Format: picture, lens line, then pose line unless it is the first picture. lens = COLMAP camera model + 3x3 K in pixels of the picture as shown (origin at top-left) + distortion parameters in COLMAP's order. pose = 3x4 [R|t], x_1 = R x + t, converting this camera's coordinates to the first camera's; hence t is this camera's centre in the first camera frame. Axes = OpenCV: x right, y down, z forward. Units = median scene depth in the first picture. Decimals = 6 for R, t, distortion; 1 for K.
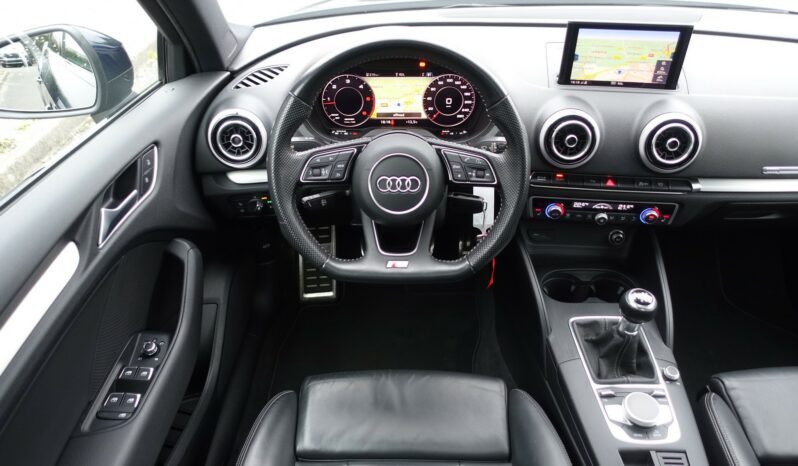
lens RADIAL K [[543.5, 0, 399.0], [0, 543.5, 233.0], [0, 0, 1]] dist [-0.008032, 0.000057]
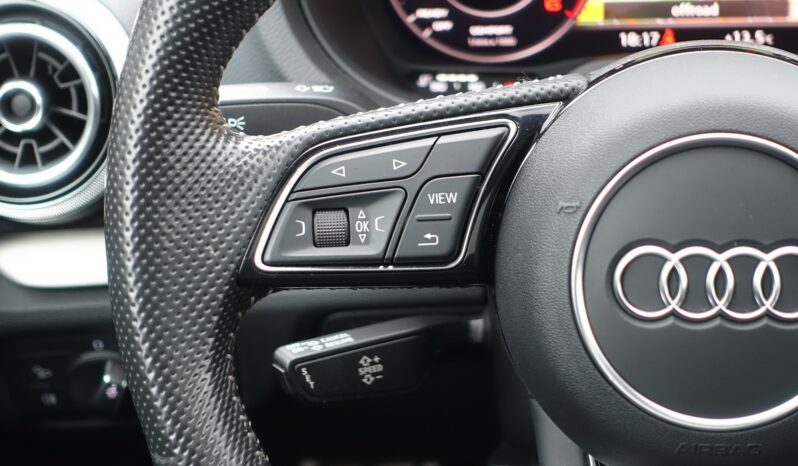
lens RADIAL K [[1659.7, 0, 399.0], [0, 1659.7, 233.0], [0, 0, 1]] dist [-0.112268, -0.160176]
pose [[0.988643, 0.000772, -0.150281, -0.022021], [-0.022235, 0.989732, -0.141195, -0.014539], [0.148629, 0.142933, 0.978509, 0.303697]]
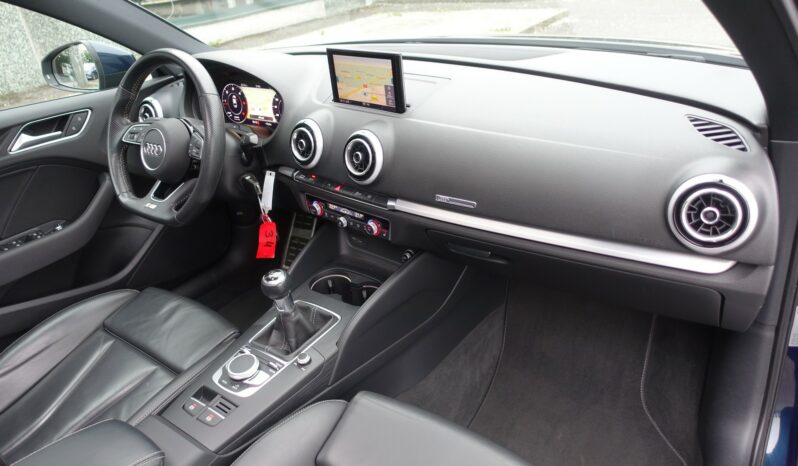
lens RADIAL K [[543.5, 0, 399.0], [0, 543.5, 233.0], [0, 0, 1]] dist [-0.008032, 0.000057]
pose [[0.811666, 0.212364, -0.544151, 1.124608], [-0.259143, 0.965791, -0.009626, -0.024677], [0.523492, 0.148826, 0.838932, 0.130448]]
